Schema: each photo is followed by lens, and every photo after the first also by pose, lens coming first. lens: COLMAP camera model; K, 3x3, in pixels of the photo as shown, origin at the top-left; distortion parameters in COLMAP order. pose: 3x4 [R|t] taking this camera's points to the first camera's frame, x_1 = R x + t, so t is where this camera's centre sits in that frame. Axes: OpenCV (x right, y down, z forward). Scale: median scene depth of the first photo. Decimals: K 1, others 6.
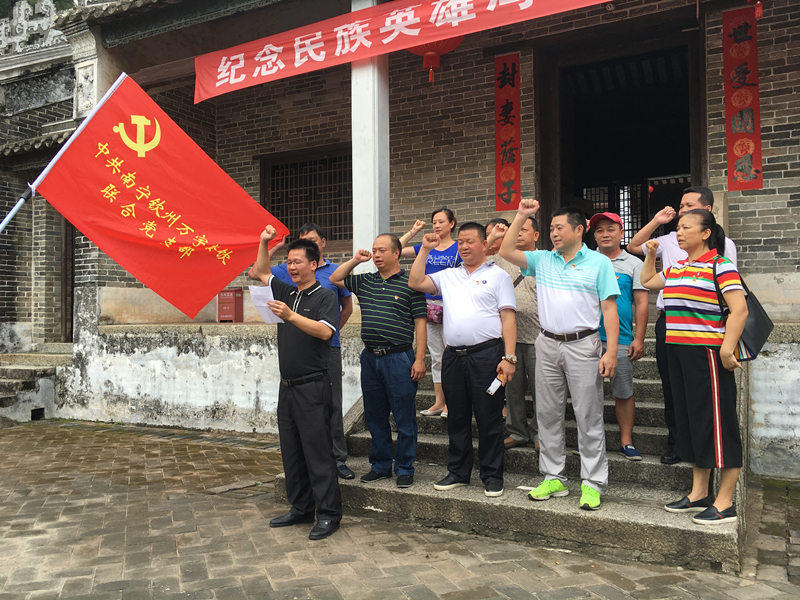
lens RADIAL K [[675.3, 0, 403.4], [0, 675.3, 288.3], [0, 0, 1]] dist [0.058162, -0.026071]
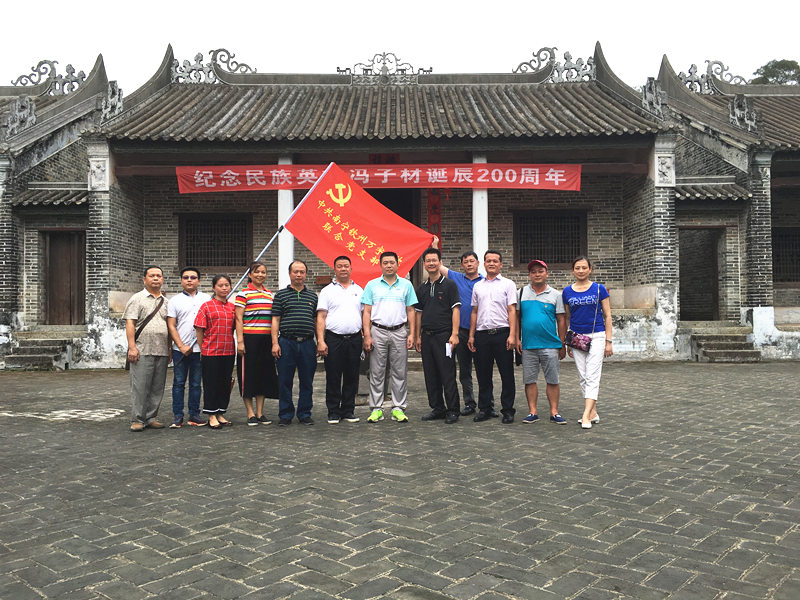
lens RADIAL K [[675.3, 0, 391.5], [0, 675.3, 285.1], [0, 0, 1]] dist [0.058162, -0.026071]
pose [[0.880051, 0.019616, 0.474474, -0.661440], [-0.020495, 0.999784, -0.003318, -0.027084], [-0.474437, -0.006804, 0.880263, -0.888989]]
